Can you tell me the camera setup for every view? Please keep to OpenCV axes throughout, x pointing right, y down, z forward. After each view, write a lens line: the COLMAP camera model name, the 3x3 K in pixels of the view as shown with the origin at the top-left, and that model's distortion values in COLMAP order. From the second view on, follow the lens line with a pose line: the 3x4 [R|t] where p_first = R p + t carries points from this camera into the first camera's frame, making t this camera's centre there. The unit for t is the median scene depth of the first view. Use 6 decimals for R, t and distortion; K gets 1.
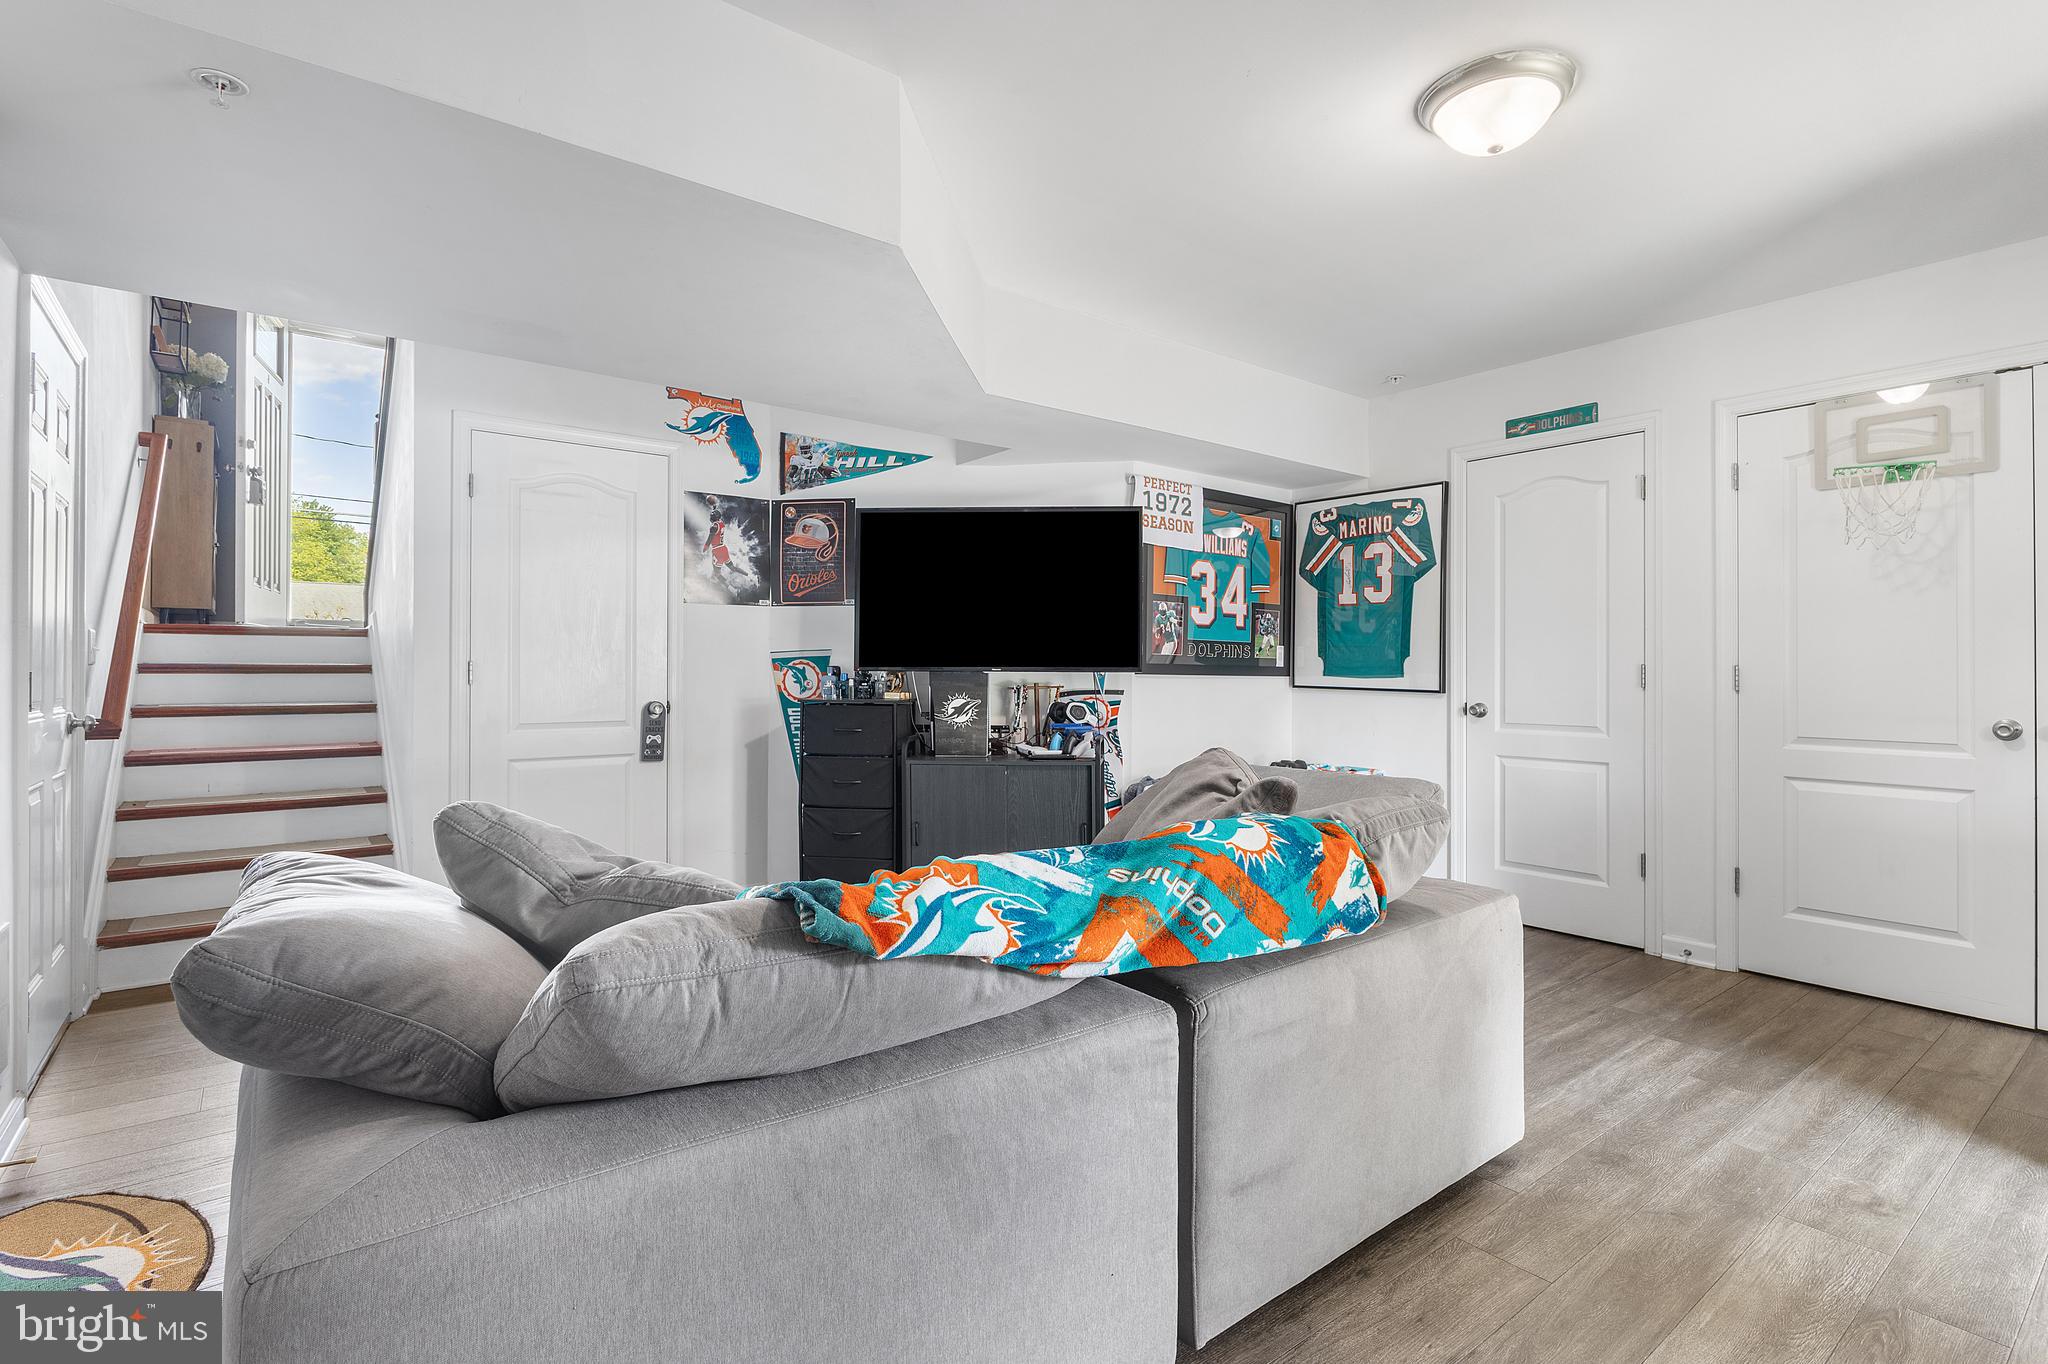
lens RADIAL K [[968.6, 0, 1029.6], [0, 968.6, 669.2], [0, 0, 1]] dist [-0.000310, -0.000318]
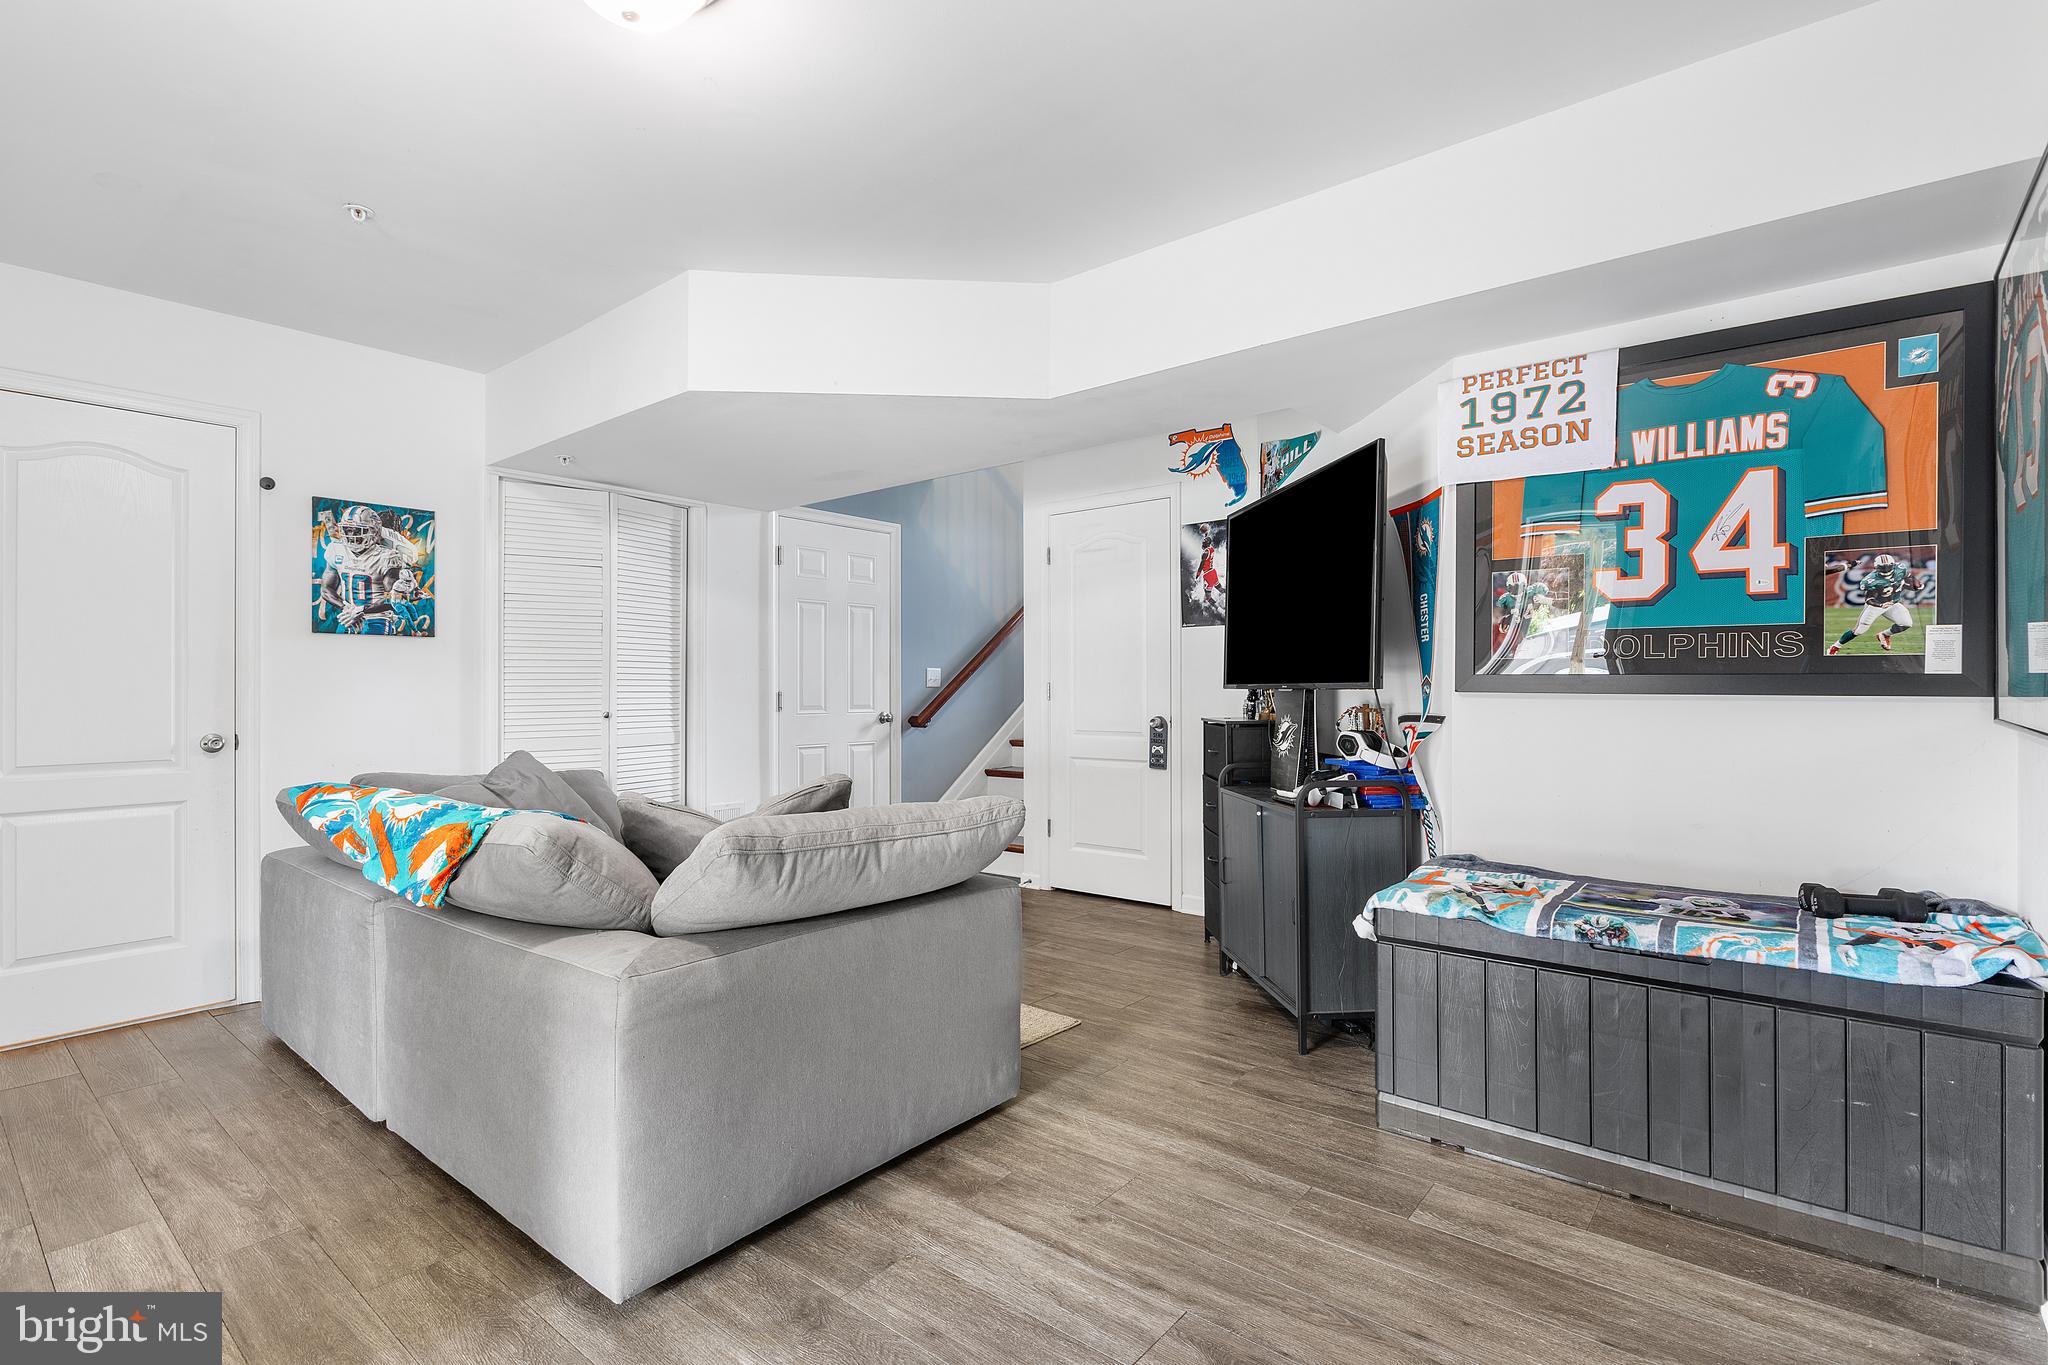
lens RADIAL K [[968.6, 0, 1028.3], [0, 968.6, 691.2], [0, 0, 1]] dist [-0.000310, -0.000318]
pose [[0.219218, -0.002267, -0.975673, 0.659555], [0.004064, 0.999991, -0.001411, 0.004456], [0.975667, -0.003656, 0.219225, 0.575014]]
